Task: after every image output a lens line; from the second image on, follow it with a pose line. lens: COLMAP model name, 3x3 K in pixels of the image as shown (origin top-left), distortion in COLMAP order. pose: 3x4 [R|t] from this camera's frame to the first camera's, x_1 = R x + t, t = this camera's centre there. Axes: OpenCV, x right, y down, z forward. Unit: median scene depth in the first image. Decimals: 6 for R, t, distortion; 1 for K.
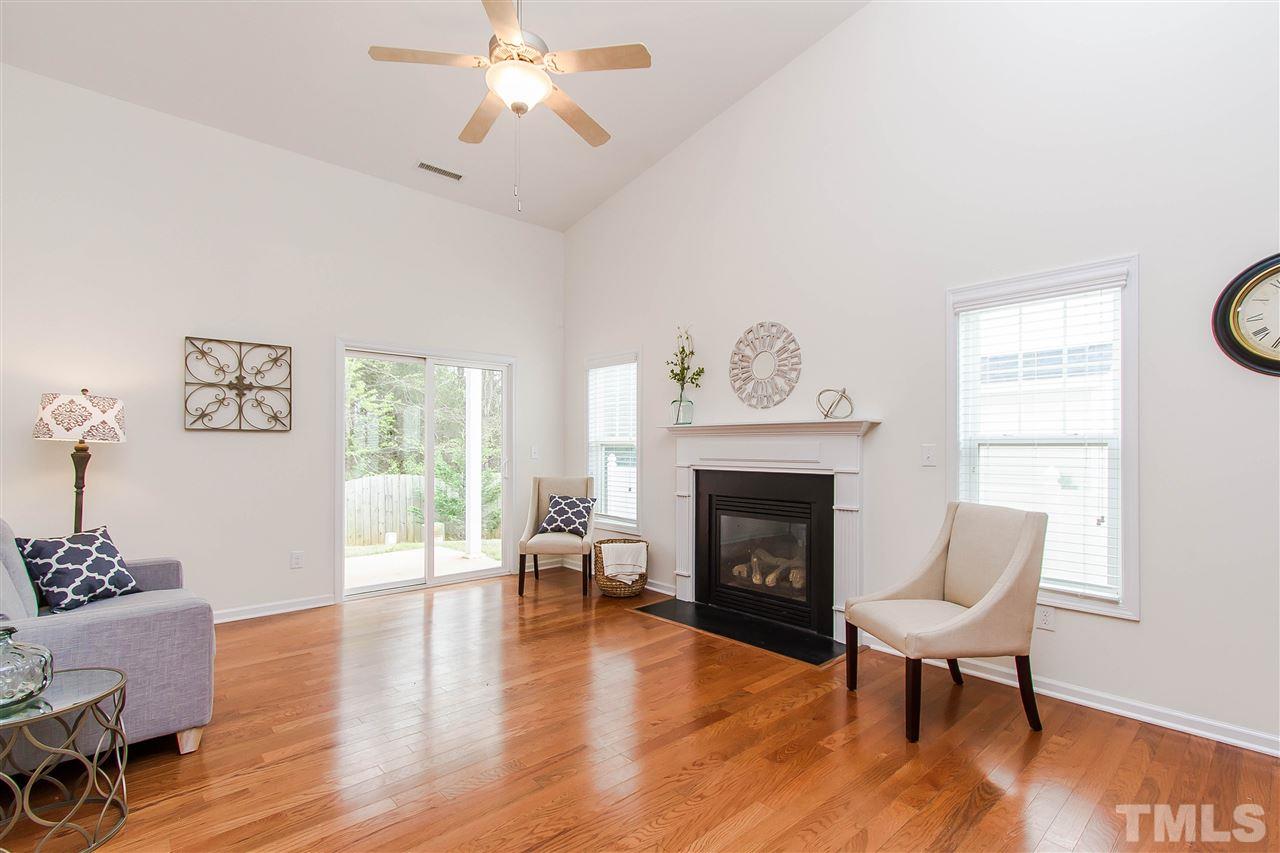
lens RADIAL K [[603.1, 0, 659.8], [0, 603.1, 445.2], [0, 0, 1]] dist [0.010579, -0.001257]
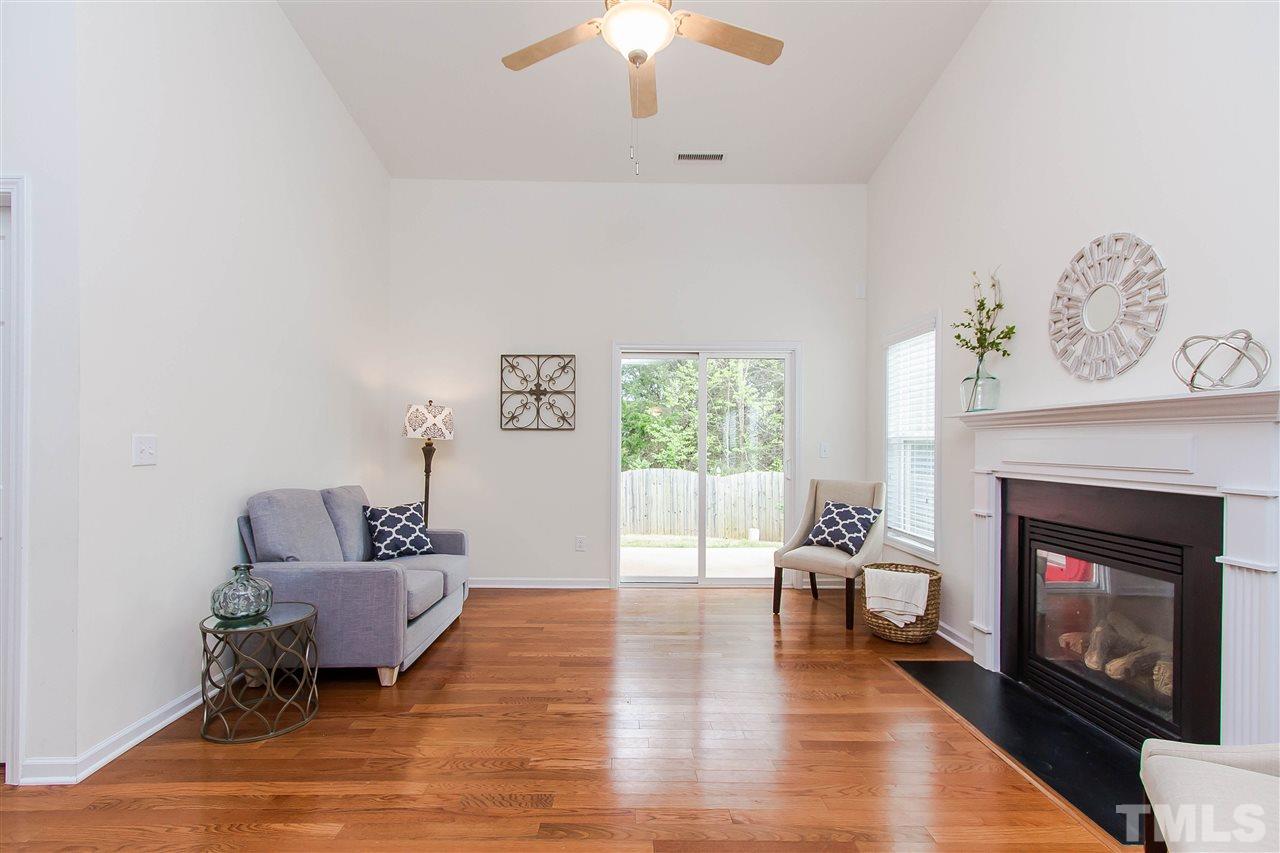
lens RADIAL K [[617.1, 0, 609.2], [0, 617.1, 445.2], [0, 0, 1]] dist [0.001351, -0.000395]
pose [[0.727428, 0.003918, -0.686173, 0.238077], [-0.001189, 0.999989, 0.004450, 0.001216], [0.686183, -0.002421, 0.727425, 0.213918]]
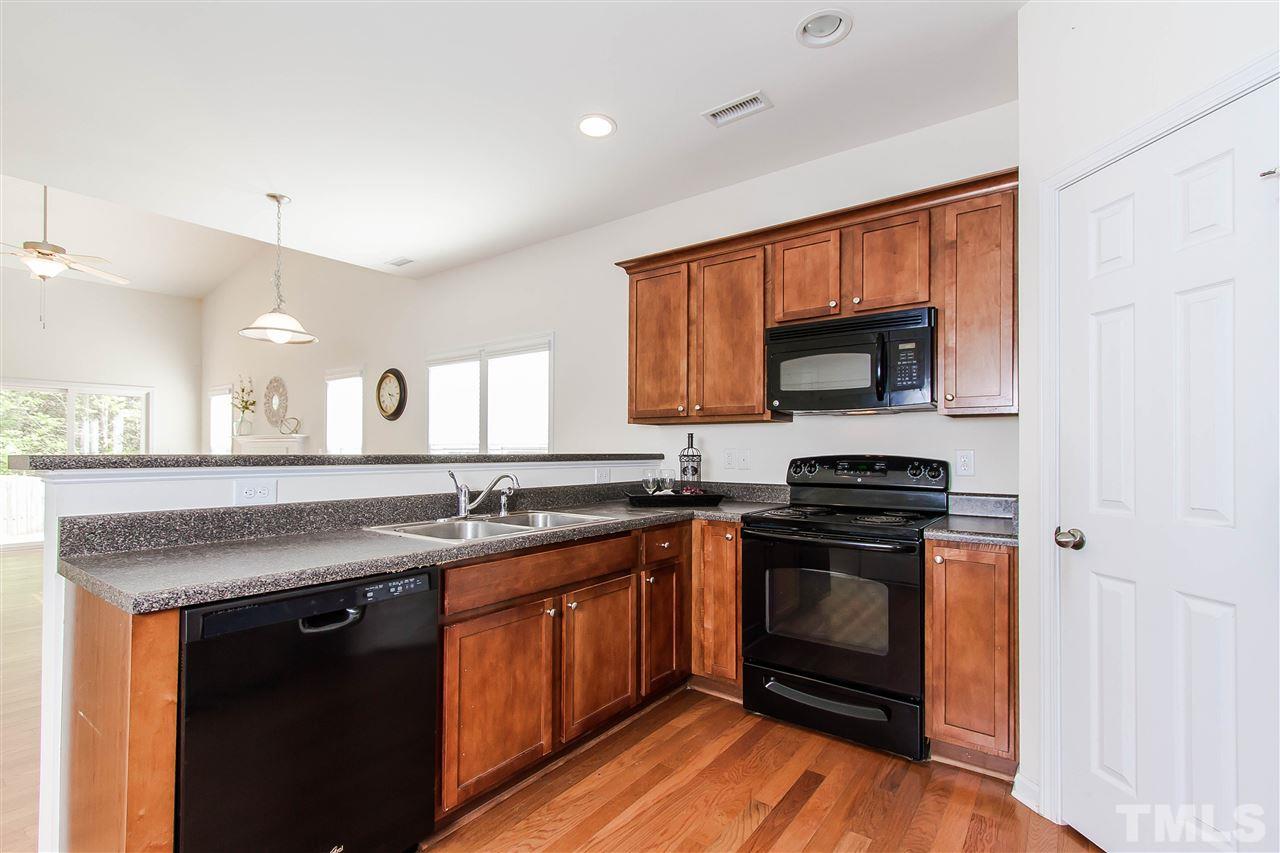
lens RADIAL K [[589.7, 0, 642.9], [0, 589.7, 446.4], [0, 0, 1]] dist [0.014808, -0.000747]
pose [[0.982162, 0.002635, 0.188018, 0.881624], [-0.001536, 0.999981, -0.005990, 0.003146], [-0.188030, 0.005594, 0.982147, -0.853166]]
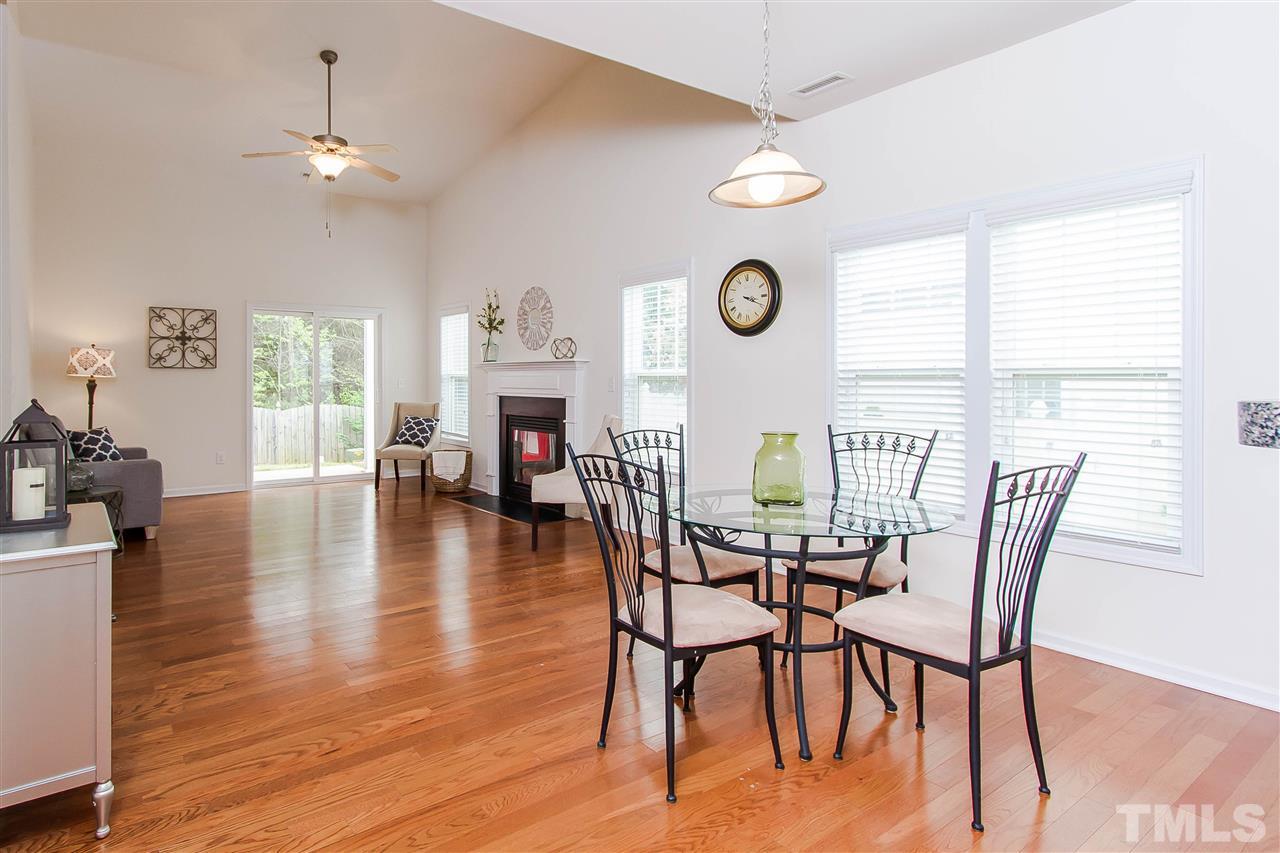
lens RADIAL K [[696.8, 0, 543.9], [0, 696.8, 377.9], [0, 0, 1]] dist [0.020883, 0.000532]
pose [[0.987848, -0.002260, -0.155408, 0.435209], [0.002554, 0.999995, 0.001689, -0.001345], [0.155404, -0.002065, 0.987849, -0.542946]]
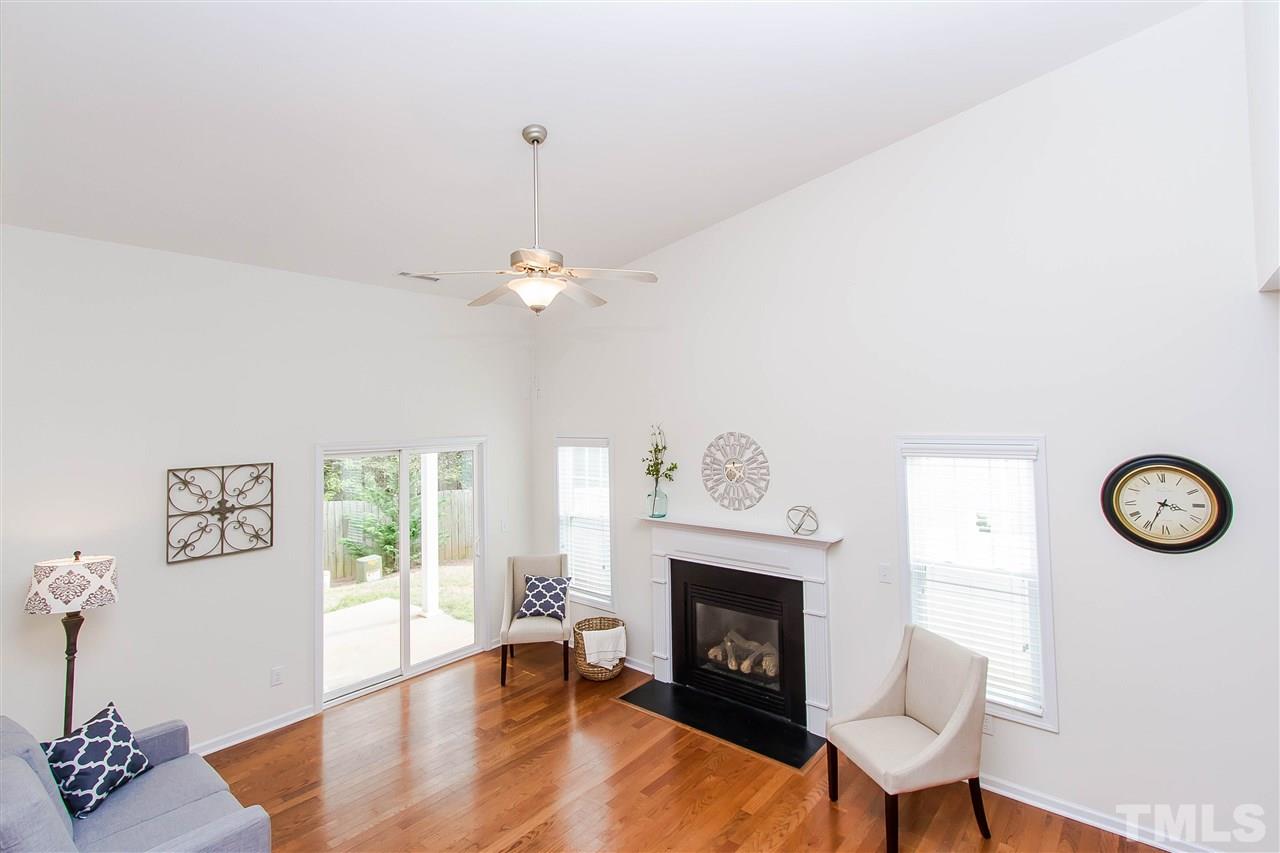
lens RADIAL K [[615.2, 0, 663.1], [0, 615.2, 398.6], [0, 0, 1]] dist [0.012067, -0.000873]
pose [[0.991464, -0.016621, 0.129320, -0.101704], [0.020634, 0.999344, -0.029758, -0.233636], [-0.128741, 0.032173, 0.991156, -0.107713]]
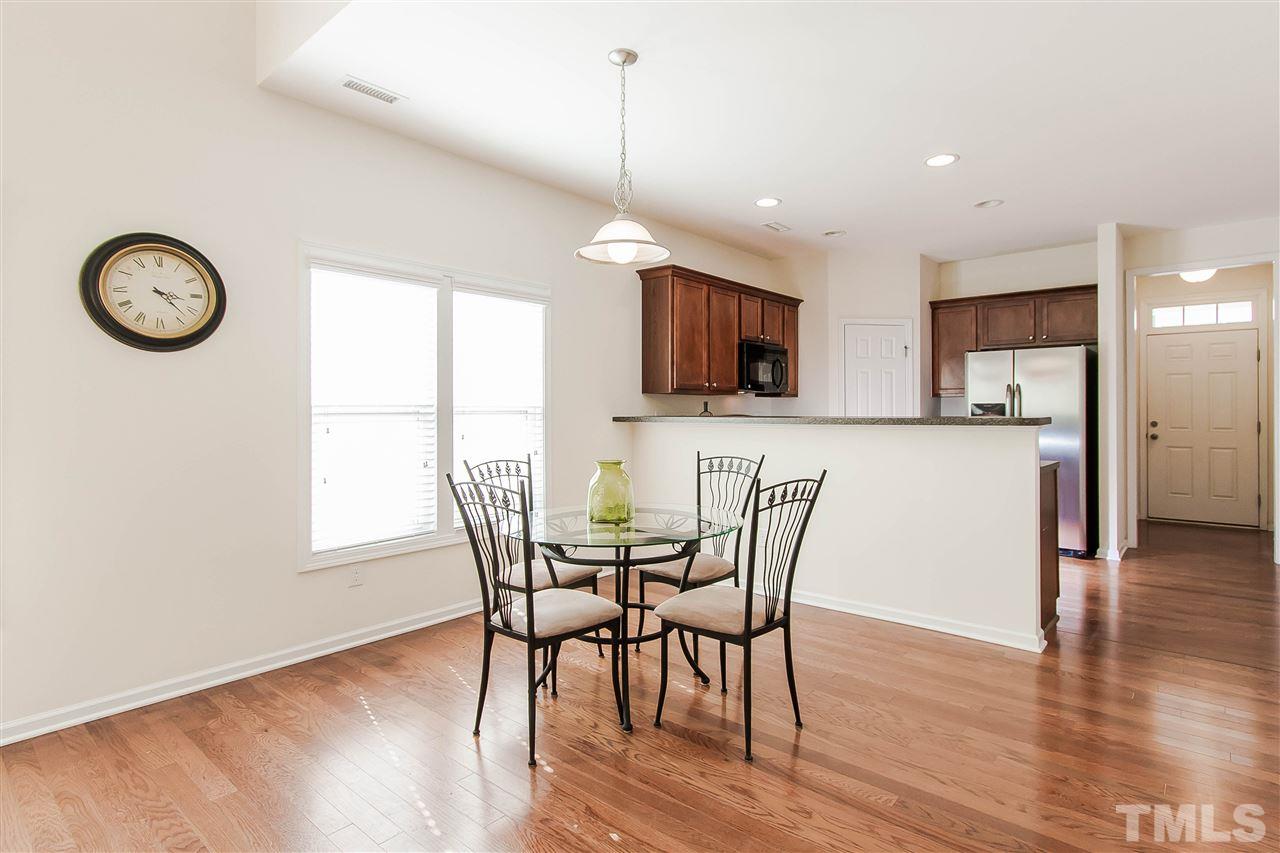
lens RADIAL K [[642.2, 0, 642.2], [0, 642.2, 414.5], [0, 0, 1]] dist [0.000788, 0.000206]
pose [[-0.109745, 0.000296, 0.993960, -0.110158], [0.007079, 0.999975, 0.000484, 0.004515], [-0.993935, 0.007090, -0.109745, 0.139452]]
